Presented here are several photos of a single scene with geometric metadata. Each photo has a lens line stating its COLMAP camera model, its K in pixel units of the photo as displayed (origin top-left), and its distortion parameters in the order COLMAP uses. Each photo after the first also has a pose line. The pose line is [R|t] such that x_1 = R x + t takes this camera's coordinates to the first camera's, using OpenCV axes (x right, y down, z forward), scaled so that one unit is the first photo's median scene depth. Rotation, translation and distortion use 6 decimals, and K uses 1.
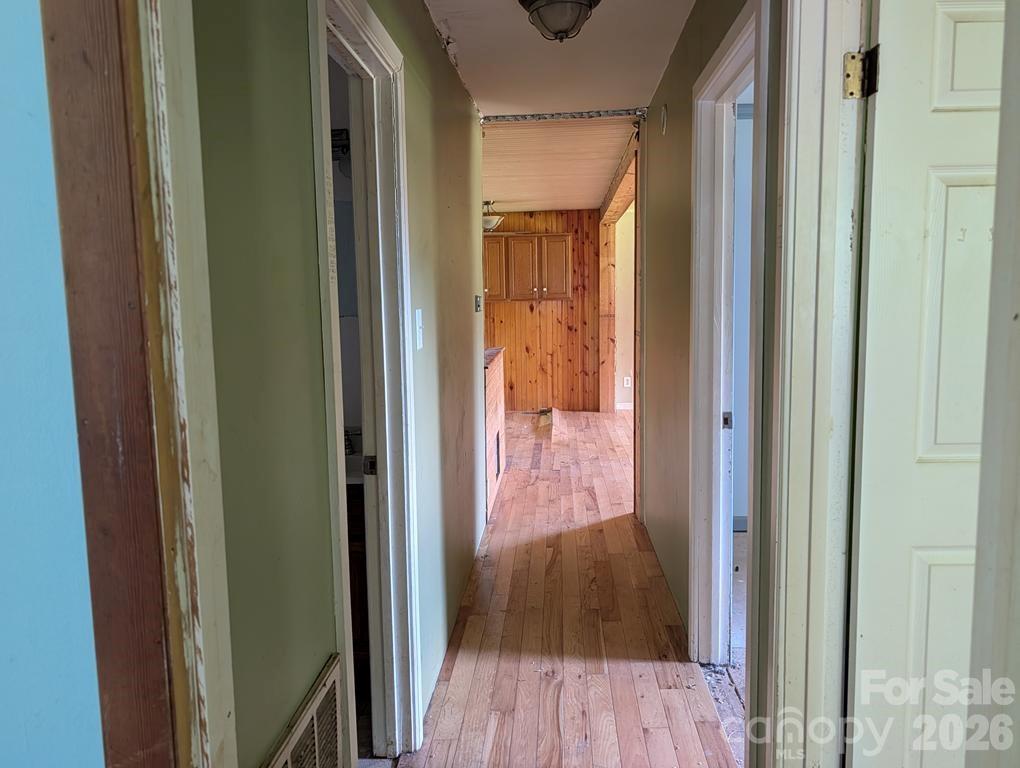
lens RADIAL K [[729.6, 0, 510.0], [0, 729.6, 384.0], [0, 0, 1]] dist [0.152635, -0.346246]
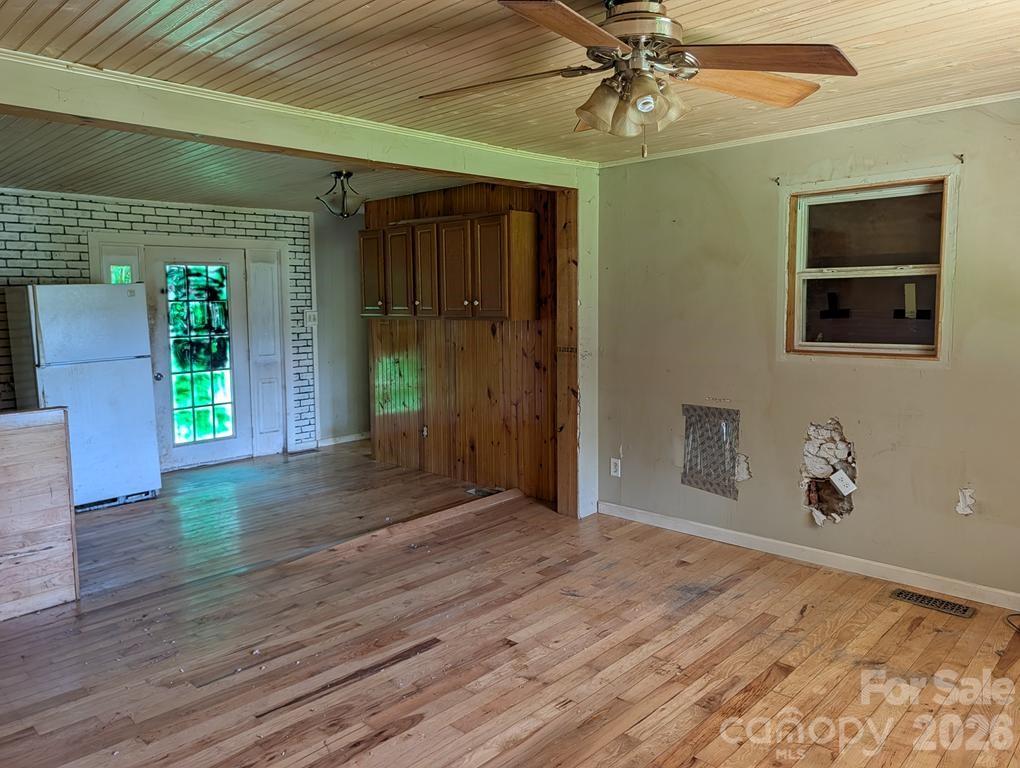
lens RADIAL K [[743.8, 0, 513.8], [0, 743.8, 371.1], [0, 0, 1]] dist [0.017394, -0.001996]
pose [[0.763037, 0.068992, -0.642662, 0.475865], [-0.068901, 0.997304, 0.025258, -0.087472], [0.642672, 0.025007, 0.765734, 0.522241]]
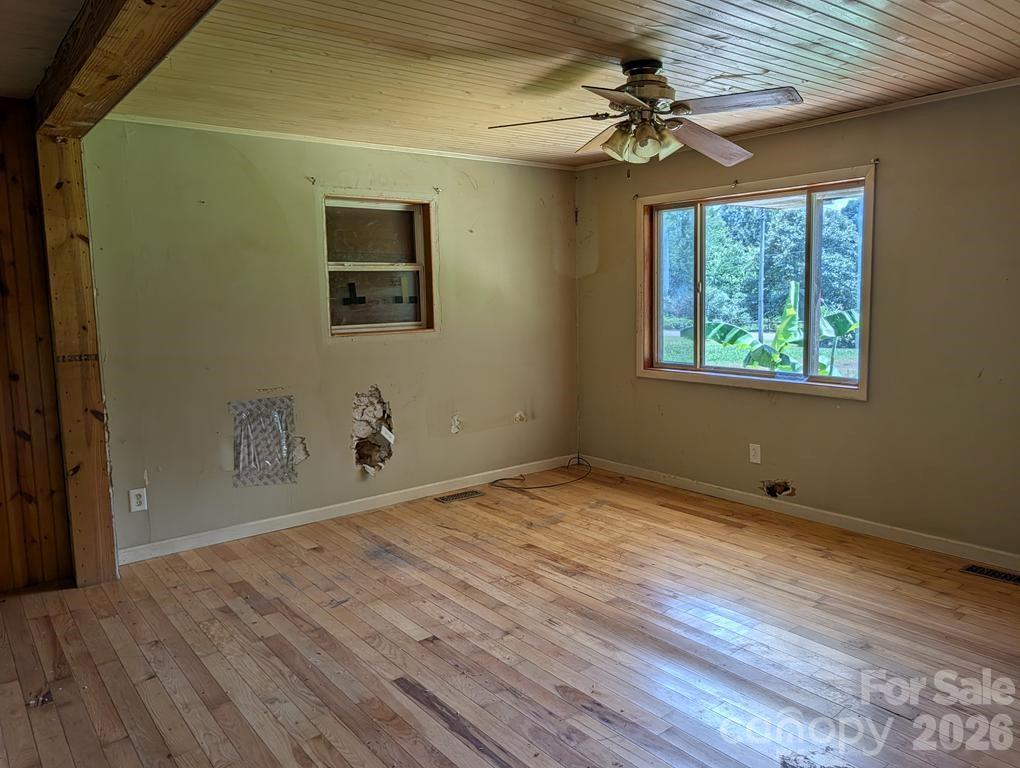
lens RADIAL K [[743.8, 0, 513.8], [0, 743.8, 371.1], [0, 0, 1]] dist [0.017394, -0.001996]
pose [[0.746116, -0.073194, 0.661780, 0.034630], [0.080184, 0.996583, 0.019822, -0.073663], [-0.660970, 0.038275, 0.749436, 0.511317]]
